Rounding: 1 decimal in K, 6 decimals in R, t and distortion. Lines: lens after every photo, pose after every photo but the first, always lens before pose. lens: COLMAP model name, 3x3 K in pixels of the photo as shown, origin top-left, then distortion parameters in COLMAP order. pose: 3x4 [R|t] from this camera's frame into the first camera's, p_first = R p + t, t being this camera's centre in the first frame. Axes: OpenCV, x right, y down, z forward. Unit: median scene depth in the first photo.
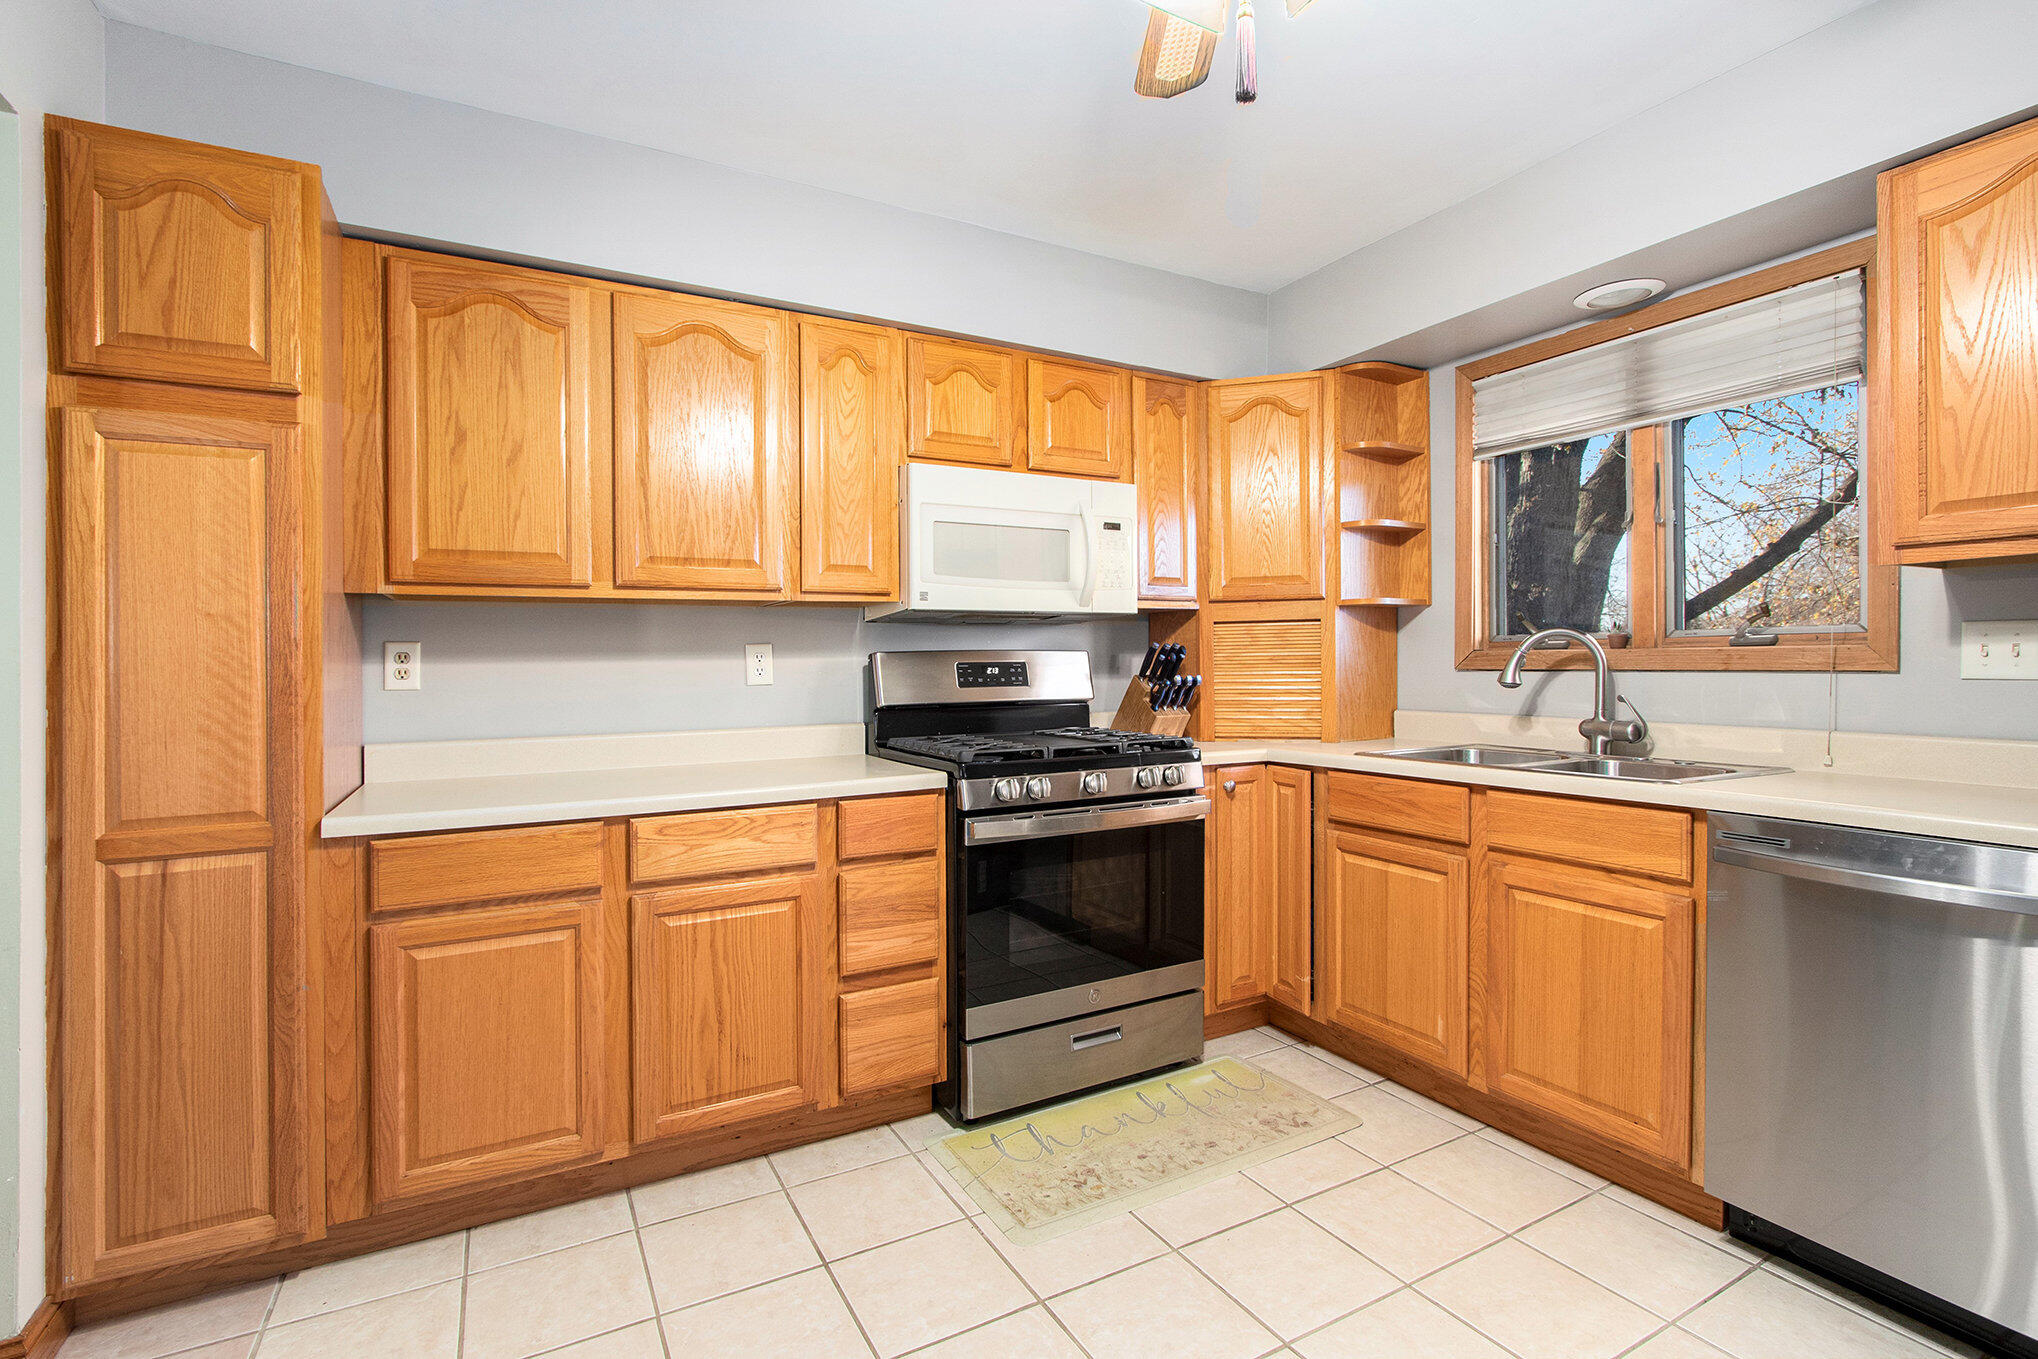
lens RADIAL K [[945.7, 0, 1042.9], [0, 945.7, 678.9], [0, 0, 1]] dist [0.001169, -0.000287]
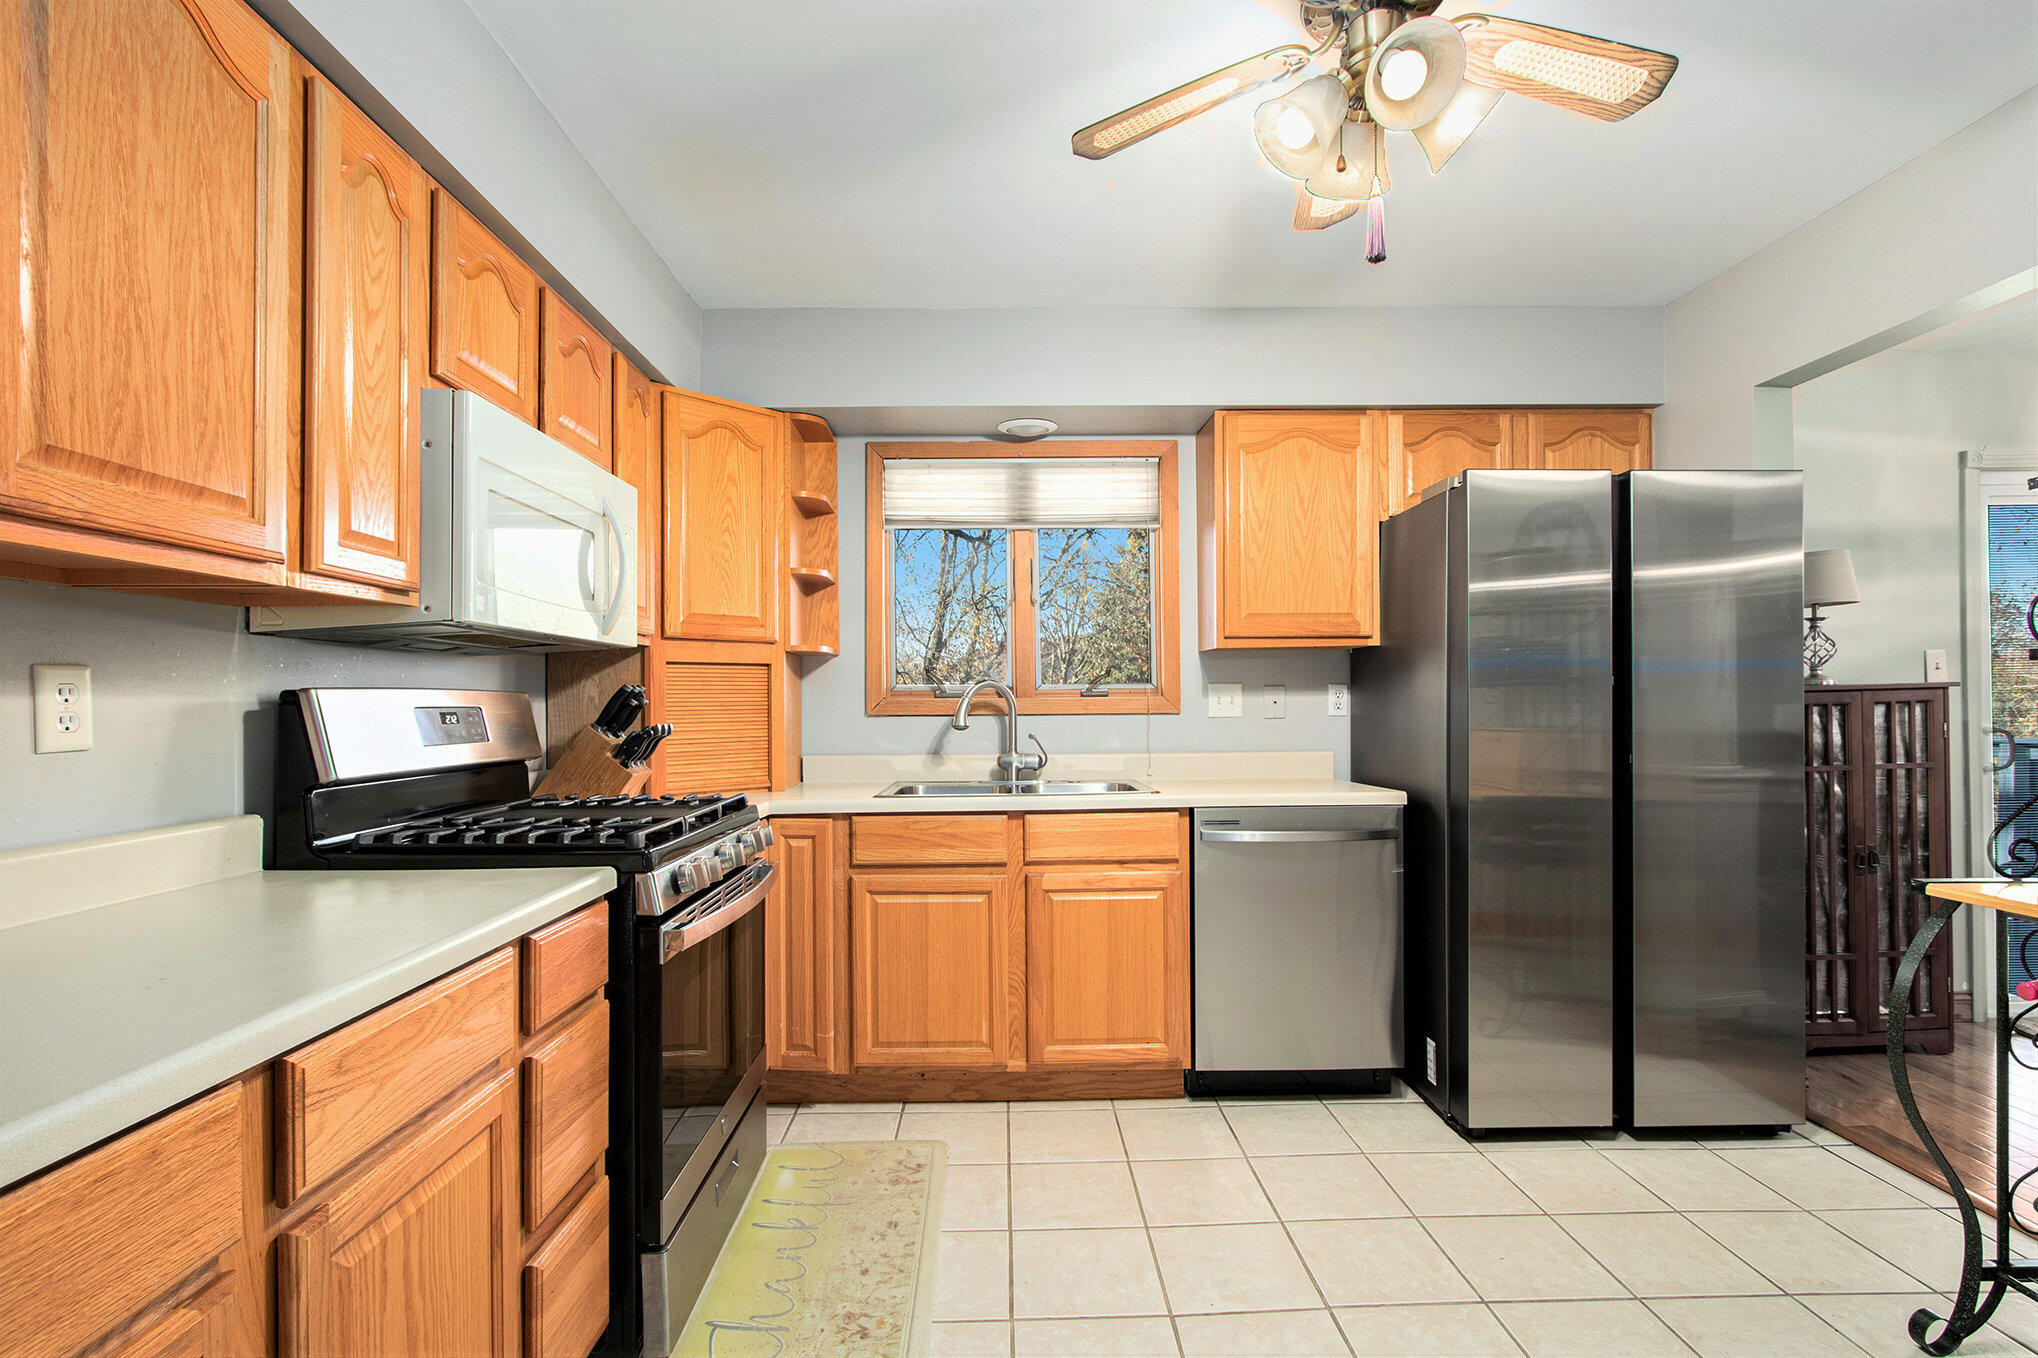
lens RADIAL K [[935.3, 0, 1012.9], [0, 935.3, 701.3], [0, 0, 1]] dist [-0.003369, 0.000331]
pose [[0.486637, 0.009815, 0.873549, -0.511550], [0.019448, 0.999567, -0.022064, 0.000509], [-0.873388, 0.027726, 0.486235, 0.389938]]
